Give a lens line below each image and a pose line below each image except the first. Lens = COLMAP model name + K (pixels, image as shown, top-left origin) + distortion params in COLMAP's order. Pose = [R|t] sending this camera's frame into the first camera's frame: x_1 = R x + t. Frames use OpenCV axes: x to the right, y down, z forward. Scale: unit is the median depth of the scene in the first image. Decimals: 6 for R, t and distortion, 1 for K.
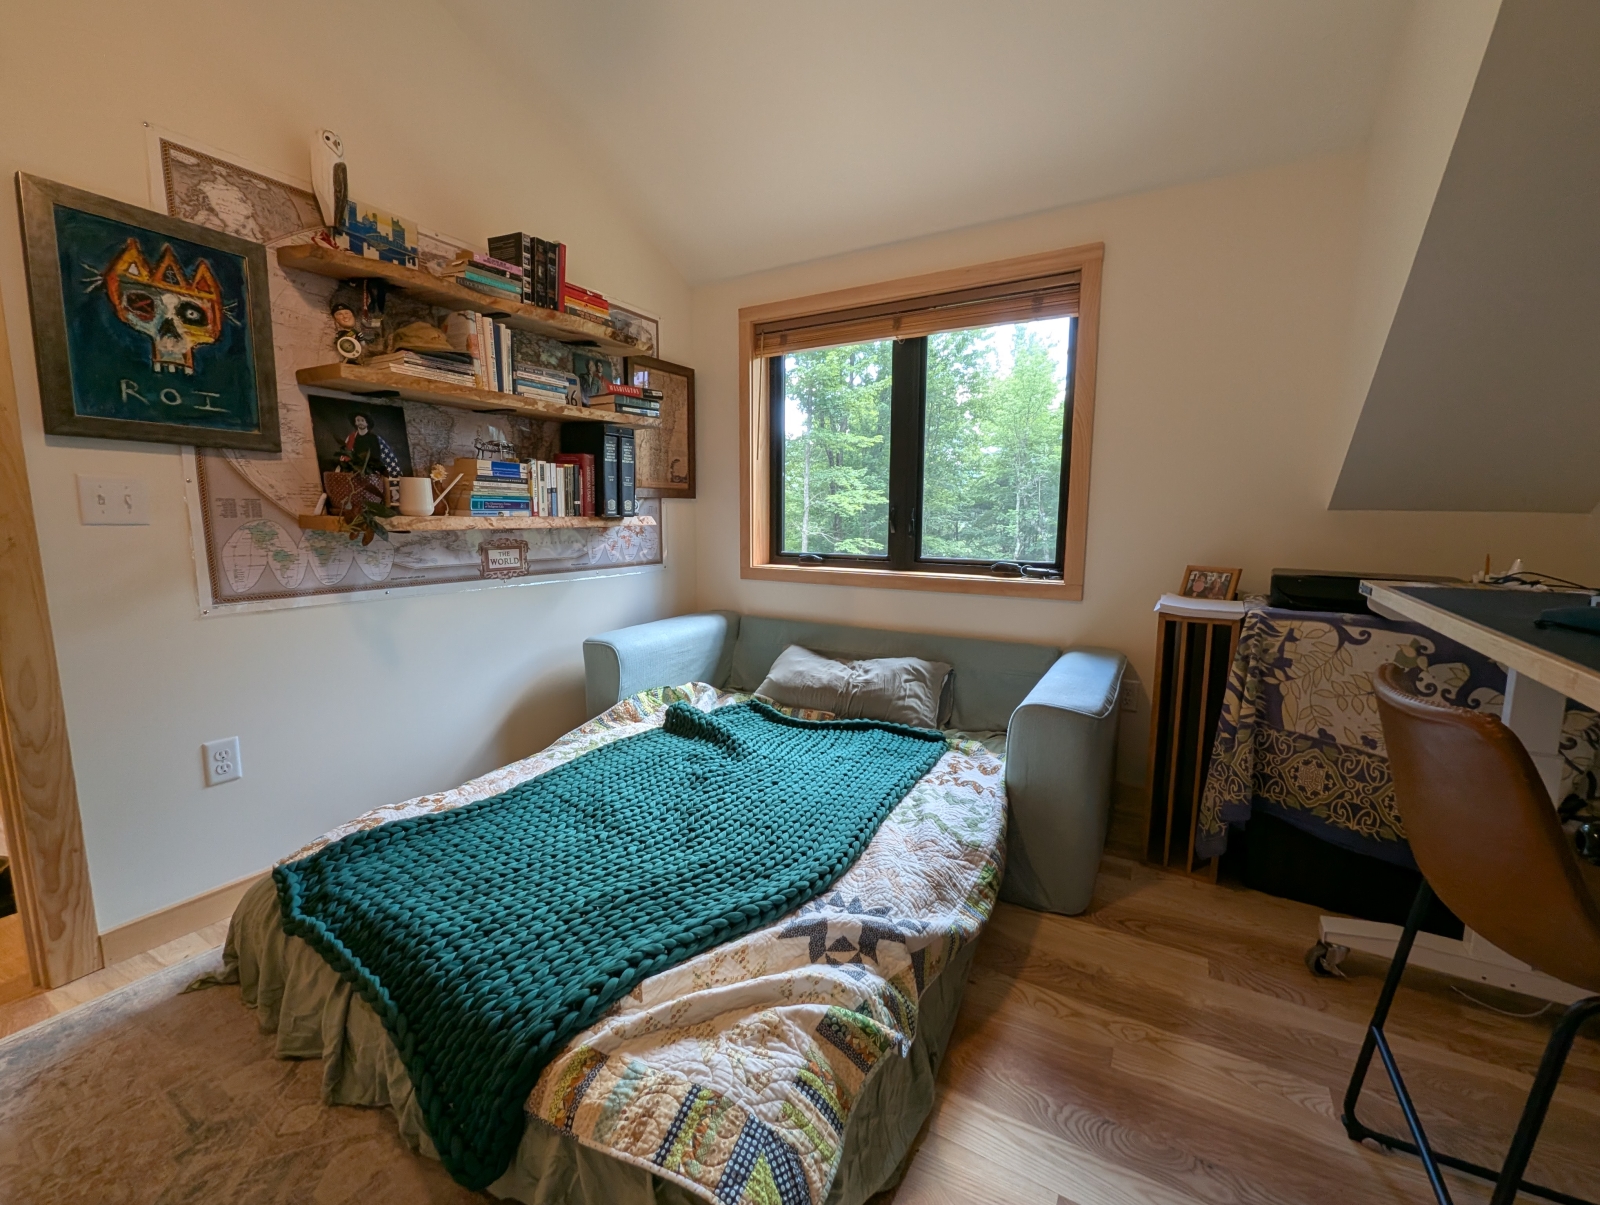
lens RADIAL K [[659.5, 0, 797.0], [0, 659.5, 604.5], [0, 0, 1]] dist [-0.003081, -0.000003]
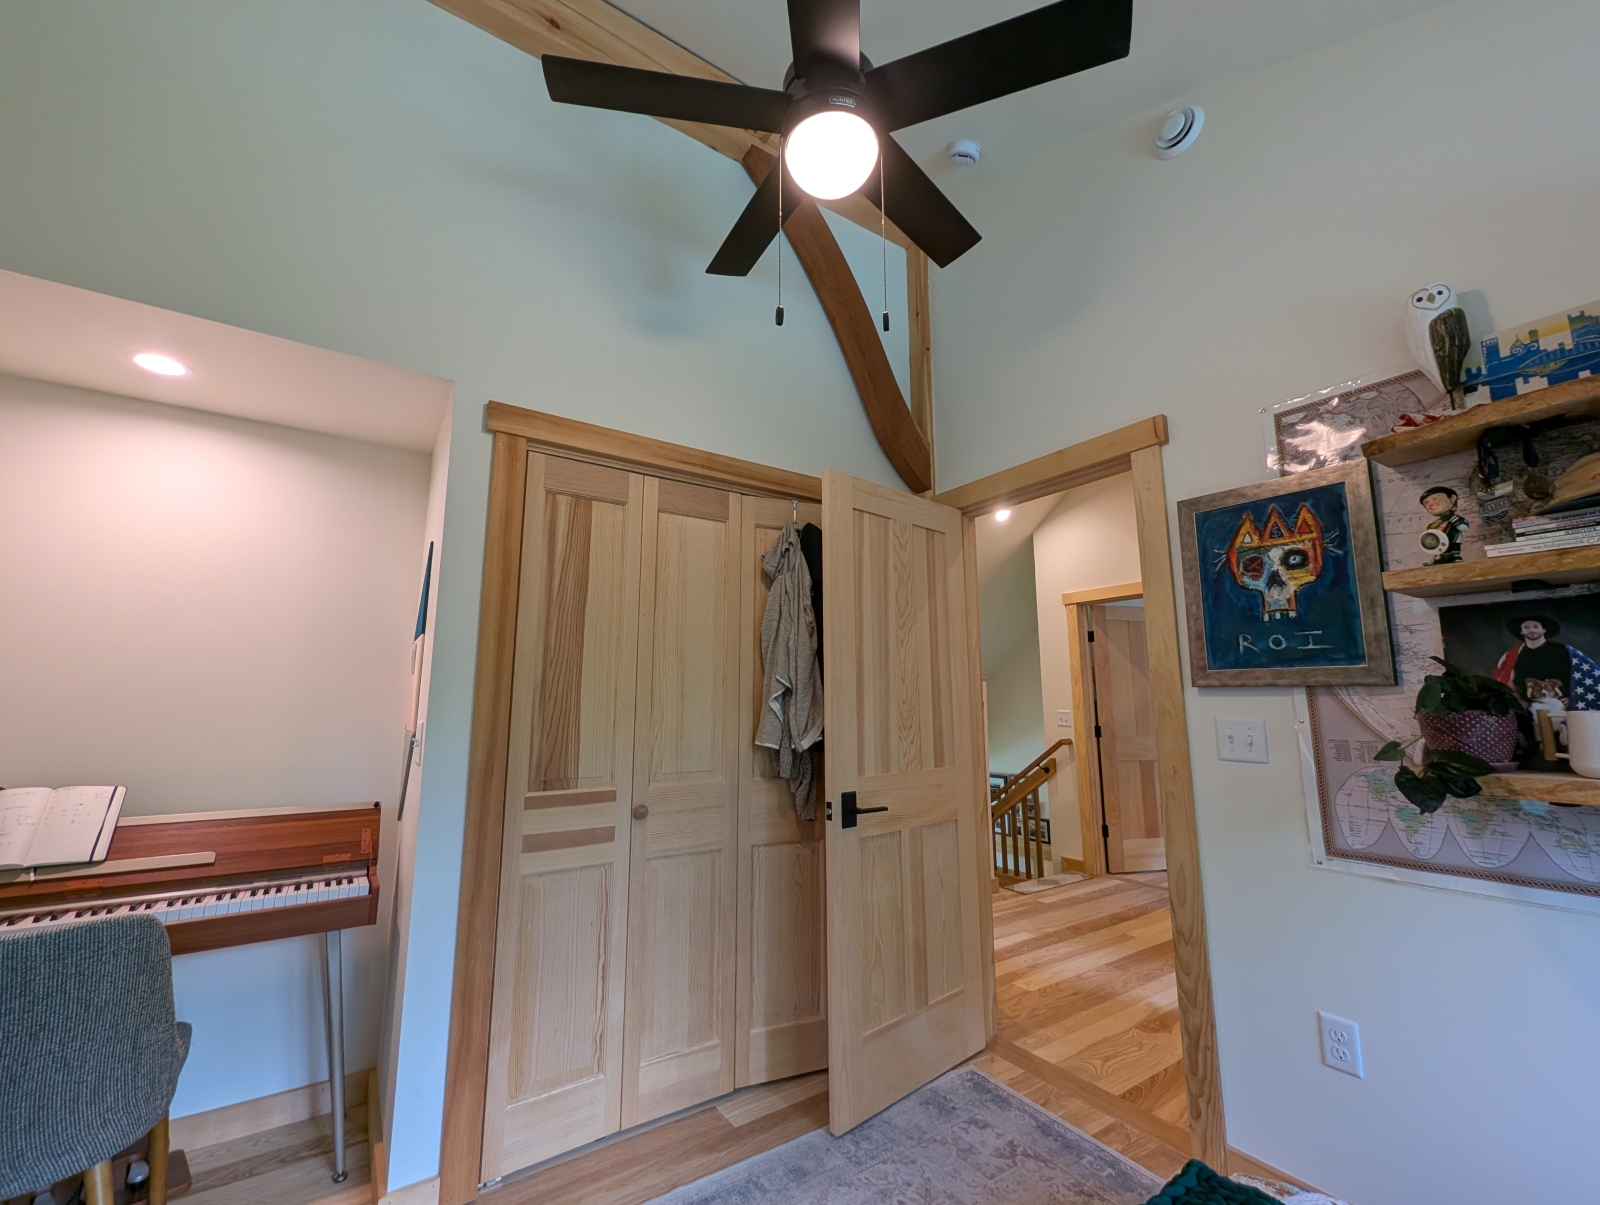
lens RADIAL K [[659.5, 0, 798.2], [0, 659.5, 599.2], [0, 0, 1]] dist [-0.003081, -0.000003]
pose [[-0.437695, -0.148262, -0.886815, 0.319801], [-0.127176, 0.986603, -0.102176, -0.173904], [0.890084, 0.068060, -0.450687, 0.768092]]
